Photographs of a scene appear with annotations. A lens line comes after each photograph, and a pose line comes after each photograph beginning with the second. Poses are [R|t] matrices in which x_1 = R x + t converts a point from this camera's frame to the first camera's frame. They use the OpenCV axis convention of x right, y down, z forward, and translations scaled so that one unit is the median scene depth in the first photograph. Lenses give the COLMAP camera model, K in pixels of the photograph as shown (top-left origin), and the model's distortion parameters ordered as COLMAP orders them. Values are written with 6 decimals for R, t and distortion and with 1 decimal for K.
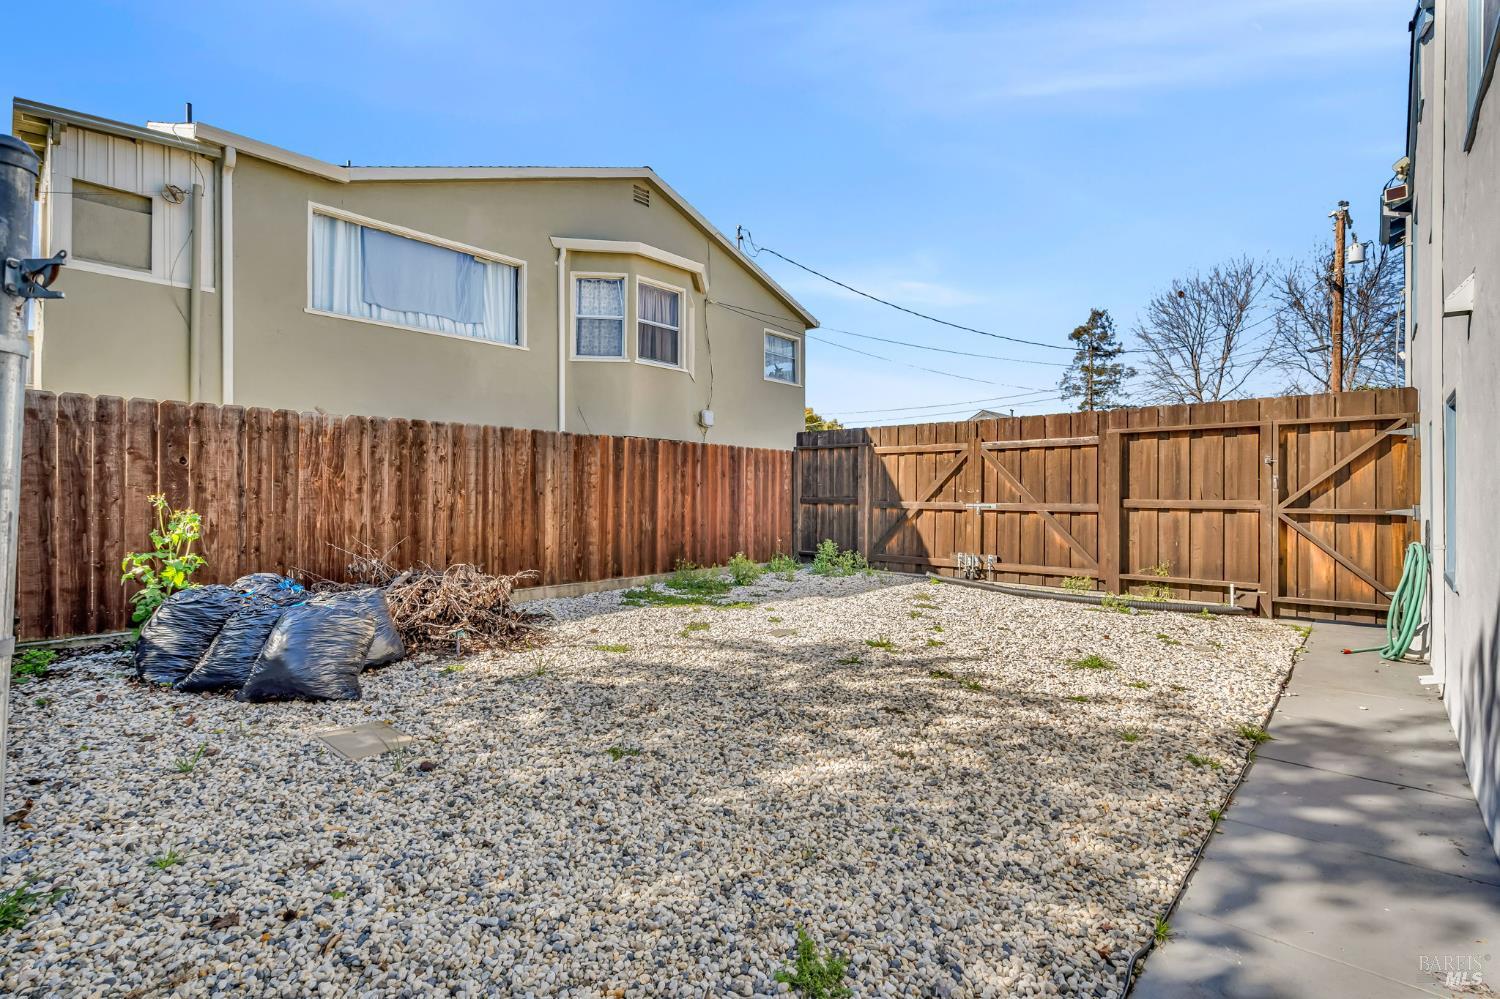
lens RADIAL K [[691.1, 0, 745.2], [0, 691.1, 494.3], [0, 0, 1]] dist [0.000349, 0.000098]
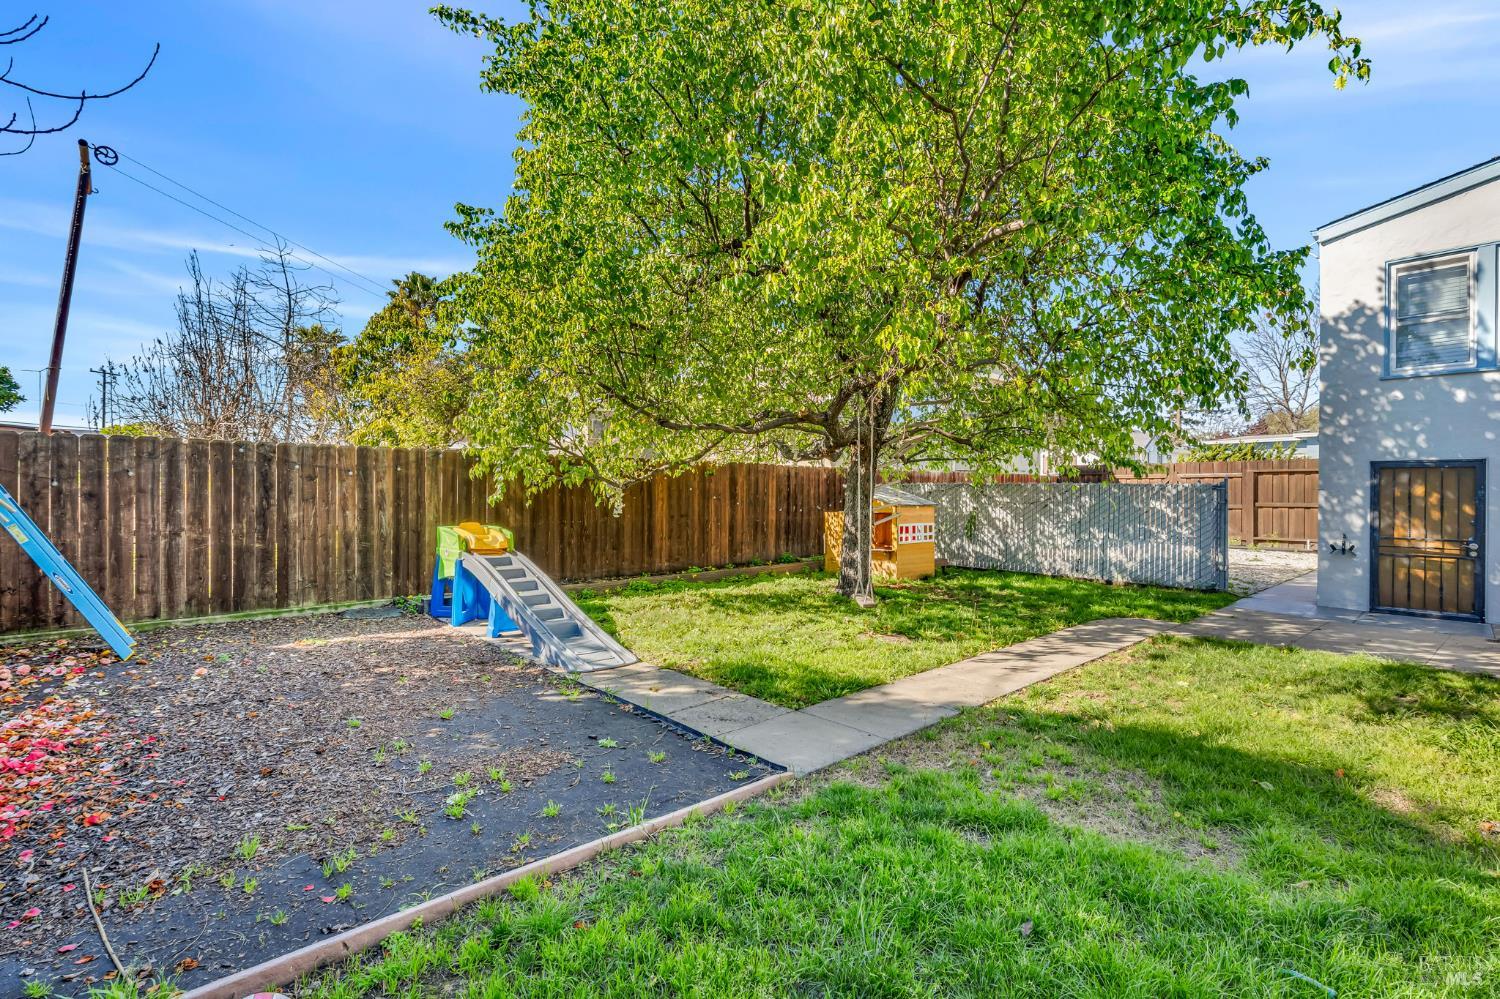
lens RADIAL K [[691.1, 0, 745.2], [0, 691.1, 494.3], [0, 0, 1]] dist [0.000349, 0.000098]
pose [[0.996692, -0.003361, -0.081206, -0.869067], [0.003589, 0.999990, 0.002665, -0.029779], [0.081196, -0.002948, 0.996694, -1.287648]]
